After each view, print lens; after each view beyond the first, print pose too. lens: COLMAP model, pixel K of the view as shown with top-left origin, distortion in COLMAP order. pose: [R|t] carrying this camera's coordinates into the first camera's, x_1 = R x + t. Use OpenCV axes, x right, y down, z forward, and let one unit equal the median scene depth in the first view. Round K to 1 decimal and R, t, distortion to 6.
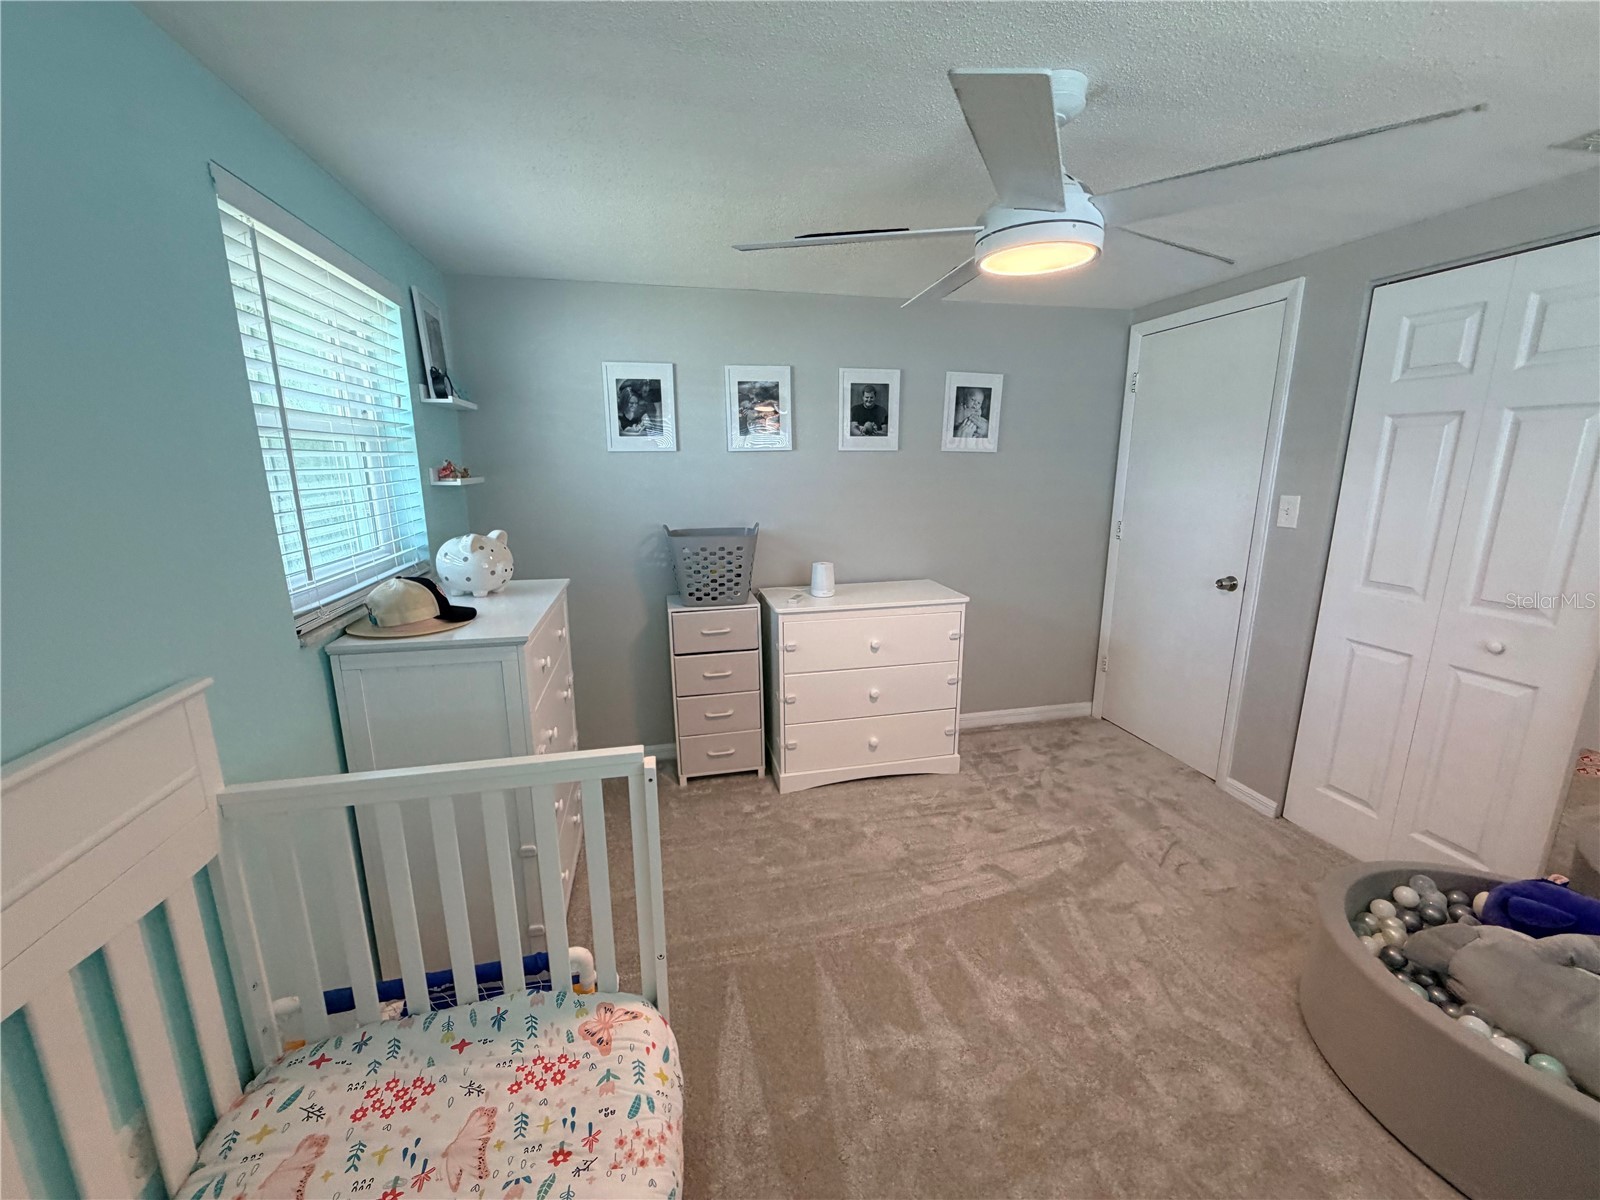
lens RADIAL K [[636.7, 0, 795.3], [0, 636.7, 601.9], [0, 0, 1]] dist [-0.000712, 0.000203]
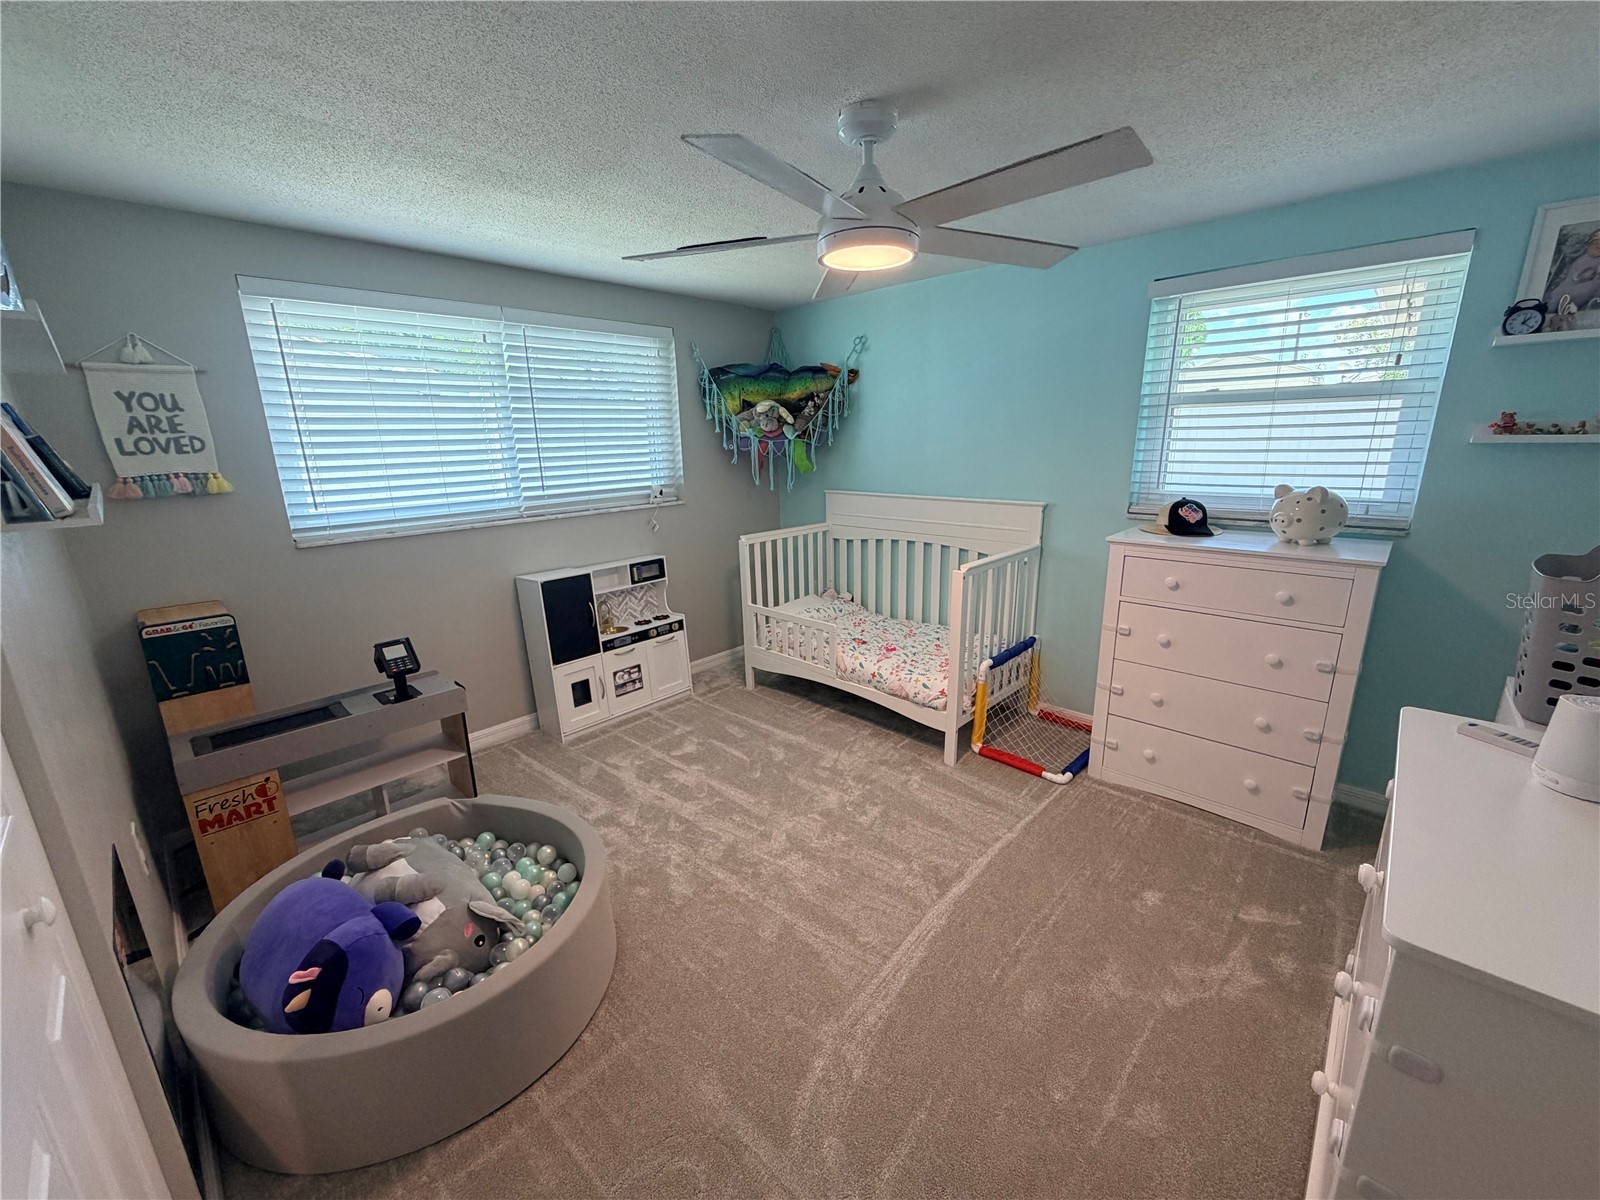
lens RADIAL K [[636.7, 0, 795.3], [0, 636.7, 601.9], [0, 0, 1]] dist [-0.000712, 0.000203]
pose [[-0.830065, 0.163050, -0.533298, 0.630352], [-0.098291, 0.898556, 0.427710, -0.235876], [0.548937, 0.407446, -0.729833, 1.059167]]
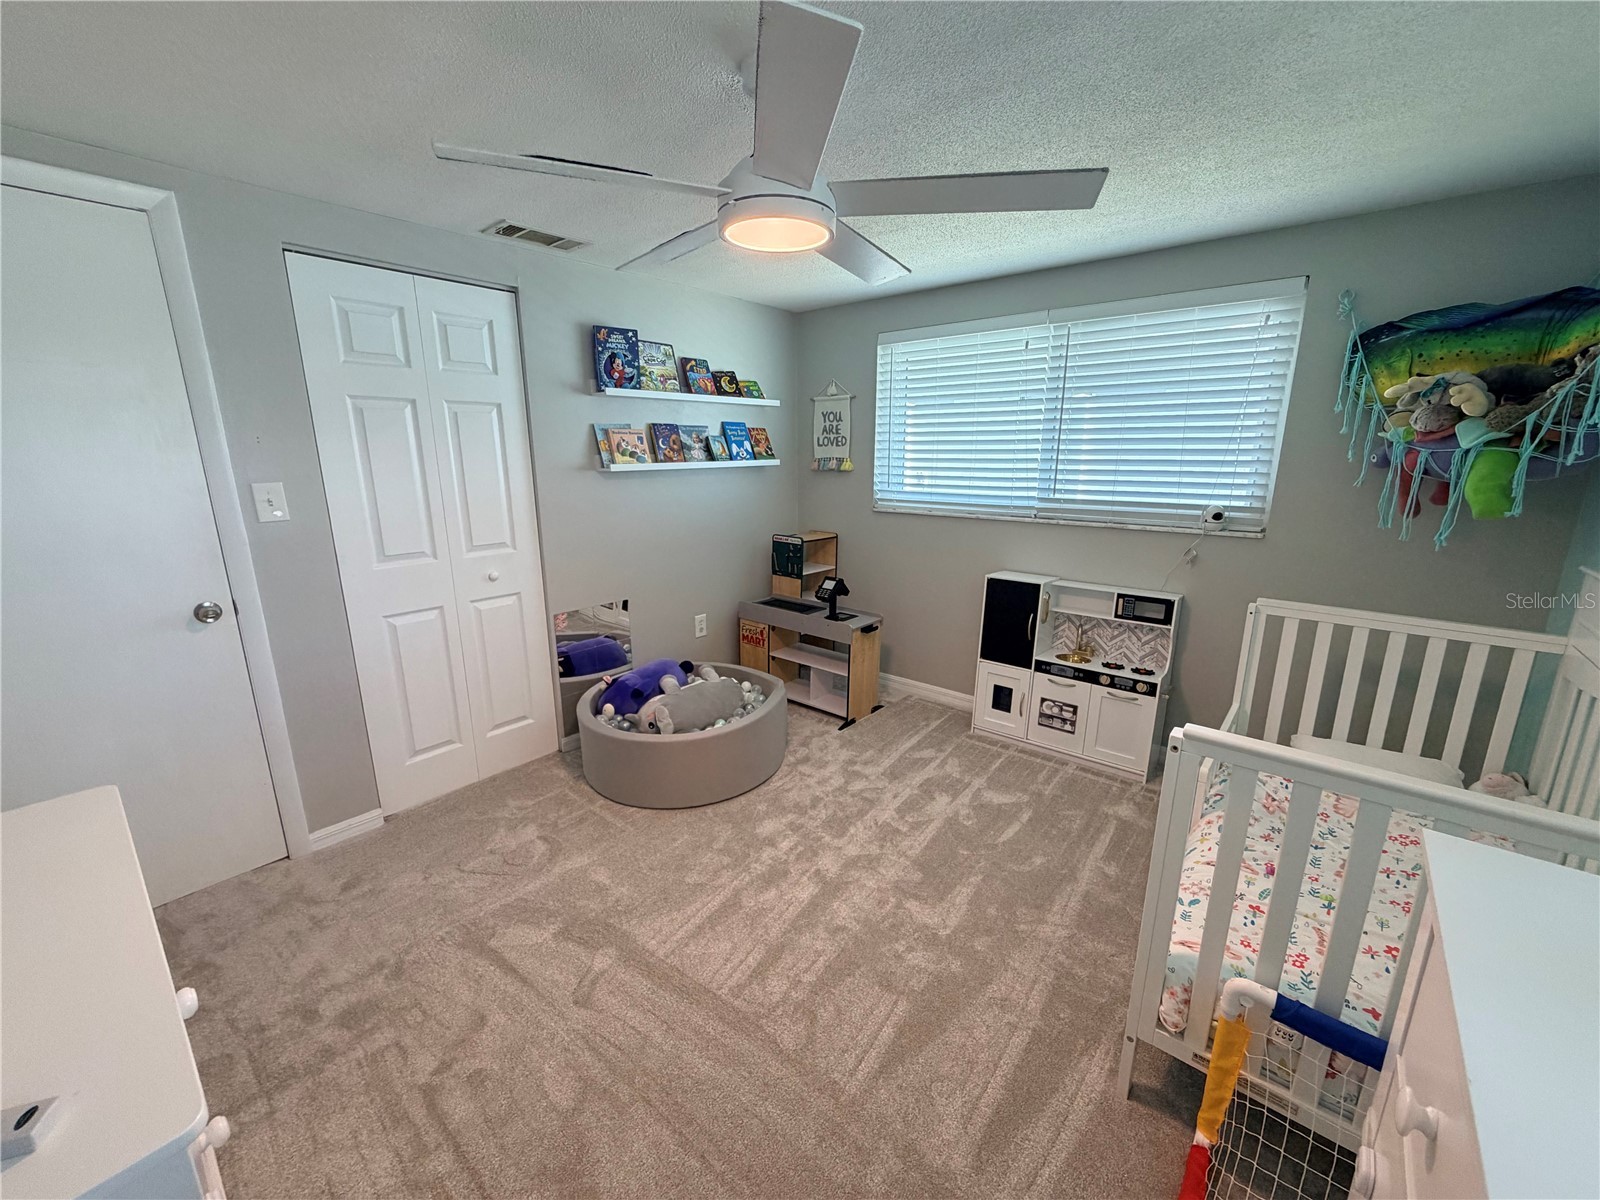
lens RADIAL K [[636.7, 0, 795.3], [0, 636.7, 601.9], [0, 0, 1]] dist [-0.000712, 0.000203]
pose [[-0.605753, -0.183194, 0.774276, -0.278816], [0.178067, 0.917236, 0.356329, -0.183567], [-0.775471, 0.353720, -0.522997, 0.887767]]
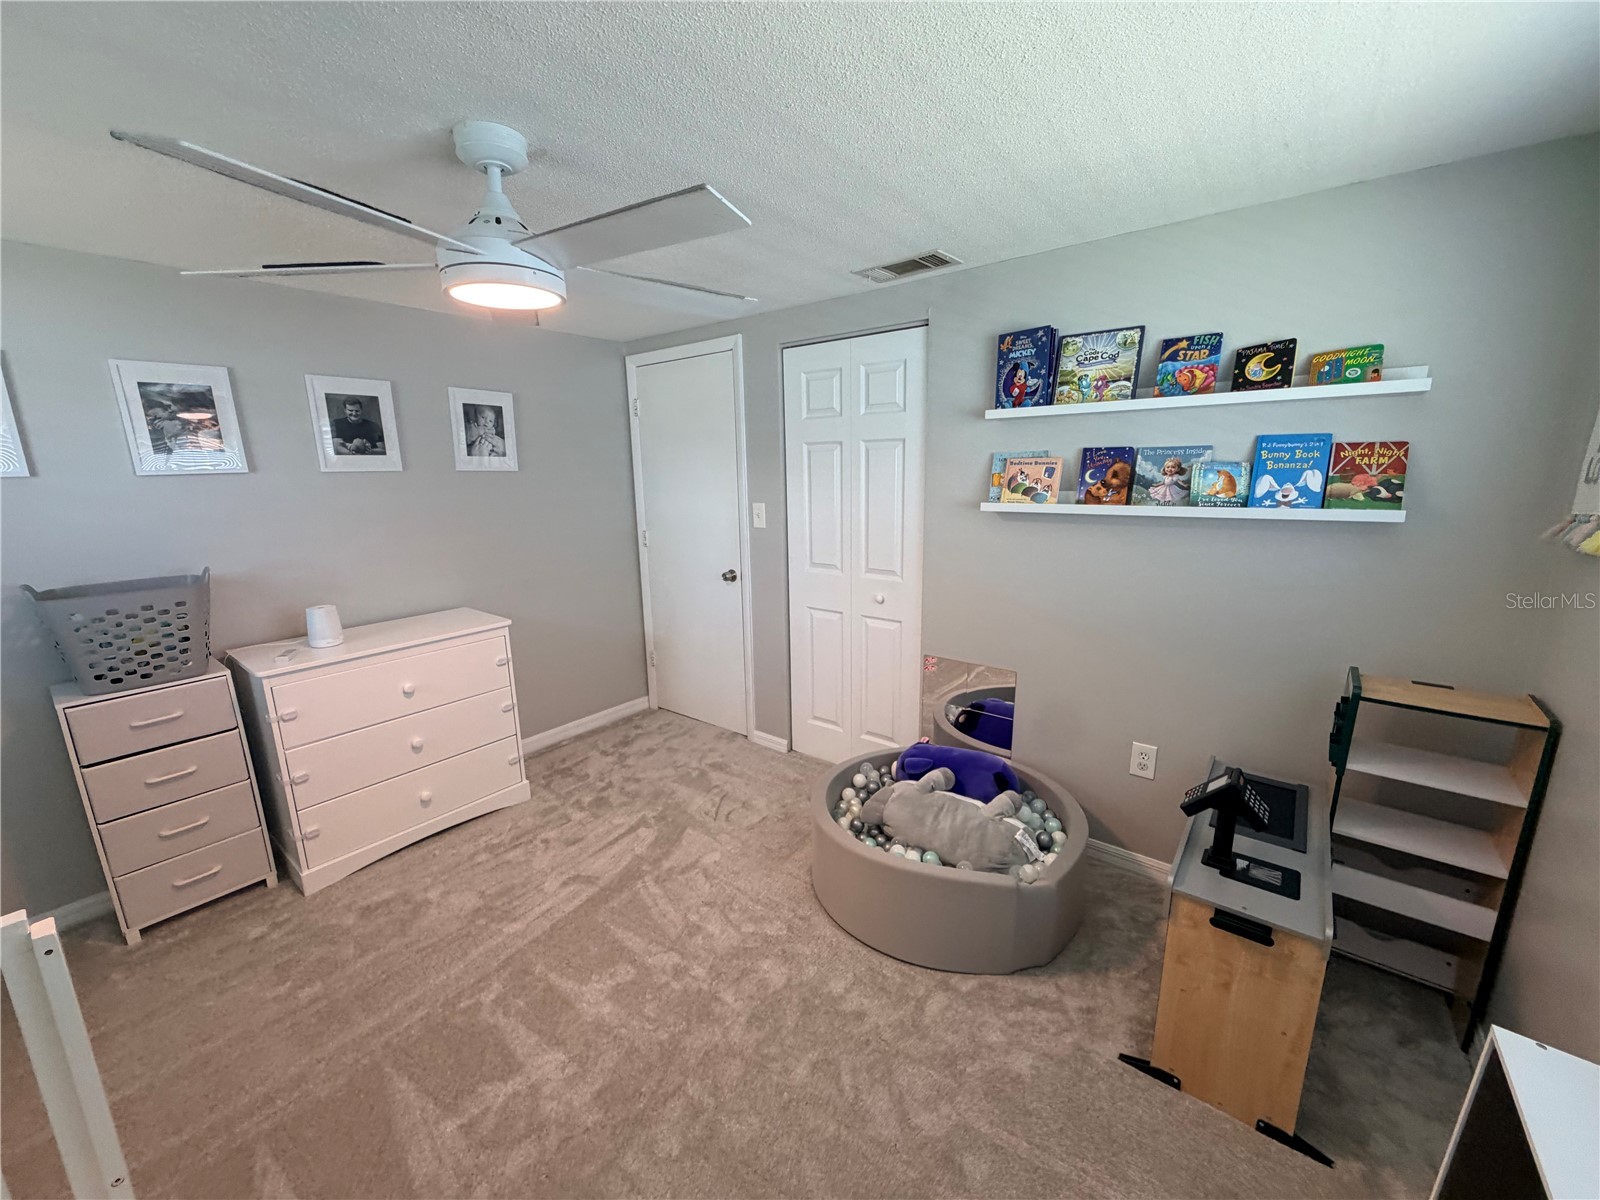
lens RADIAL K [[636.7, 0, 795.3], [0, 636.7, 601.9], [0, 0, 1]] dist [-0.000712, 0.000203]
pose [[0.778475, -0.139540, 0.611969, 0.019592], [0.150278, 0.988055, 0.034129, -0.002436], [-0.609421, 0.065397, 0.790145, -0.044389]]
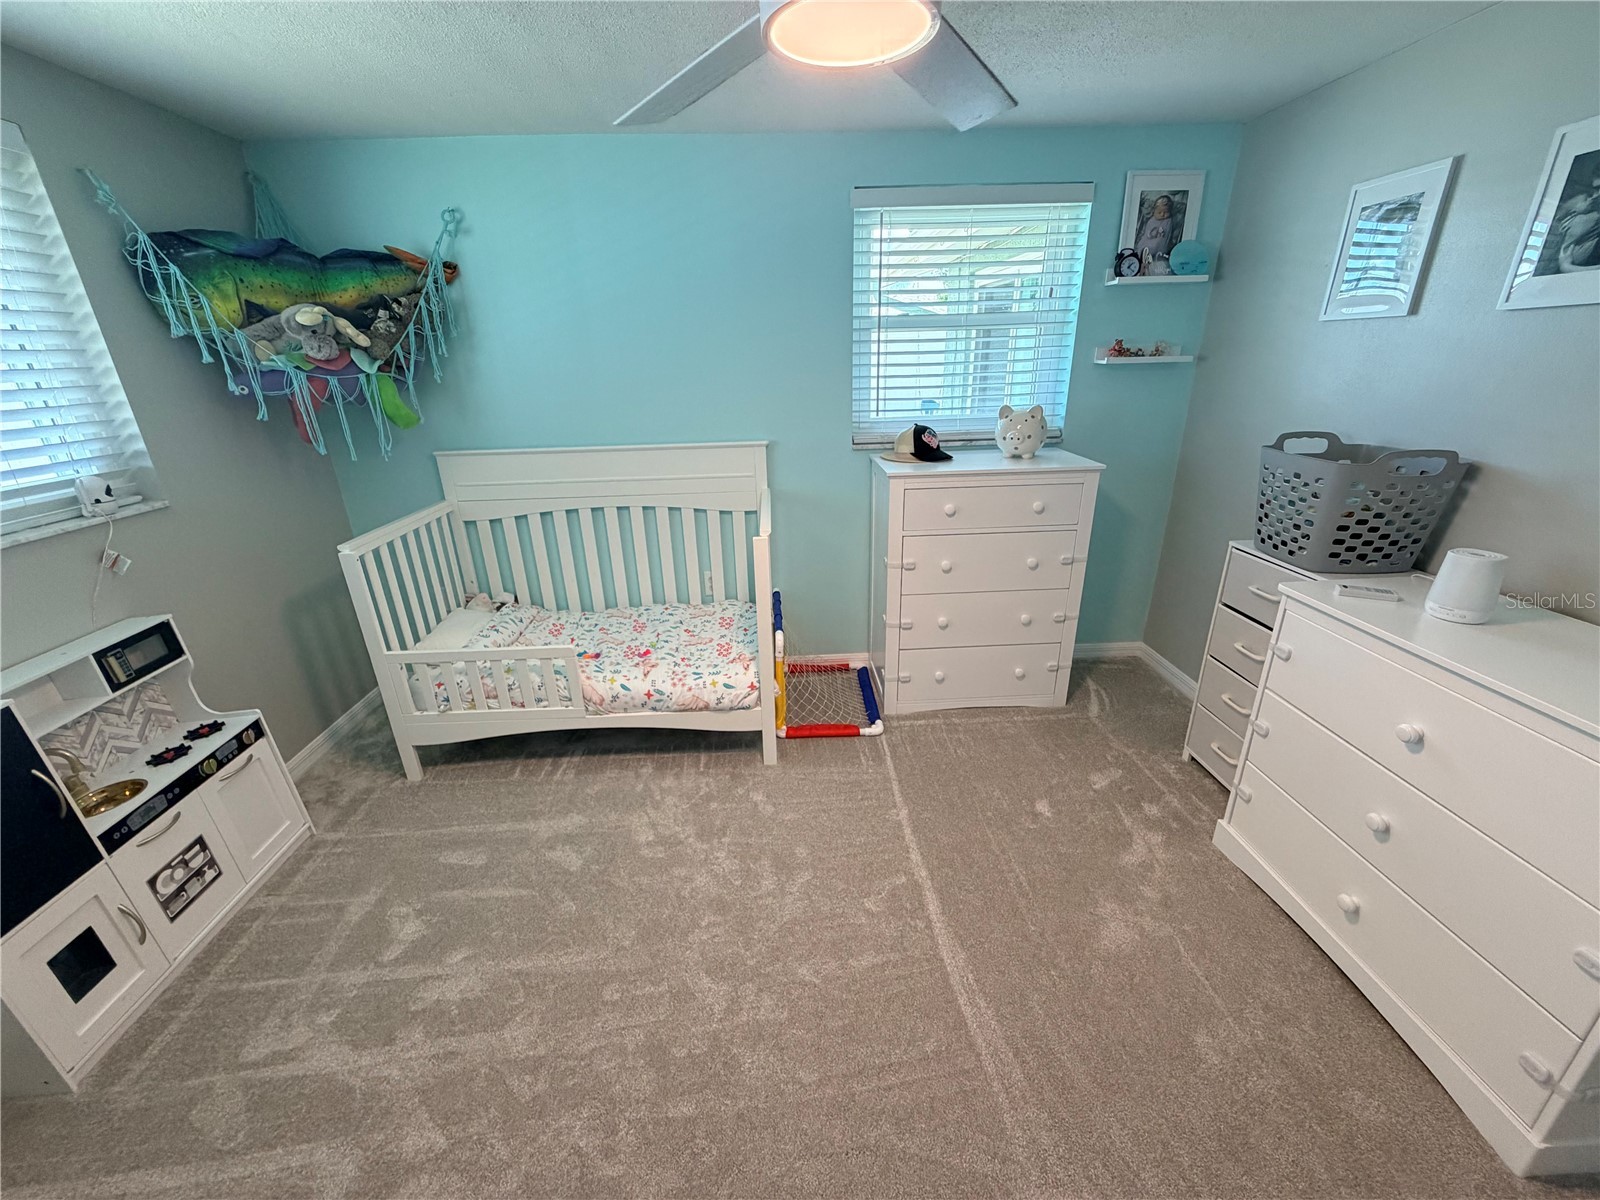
lens RADIAL K [[636.7, 0, 795.3], [0, 636.7, 601.9], [0, 0, 1]] dist [-0.000712, 0.000203]
pose [[-0.175647, 0.367223, -0.913398, 0.624754], [-0.190647, 0.897569, 0.397521, -0.131798], [0.965817, 0.243960, -0.087646, 0.592847]]
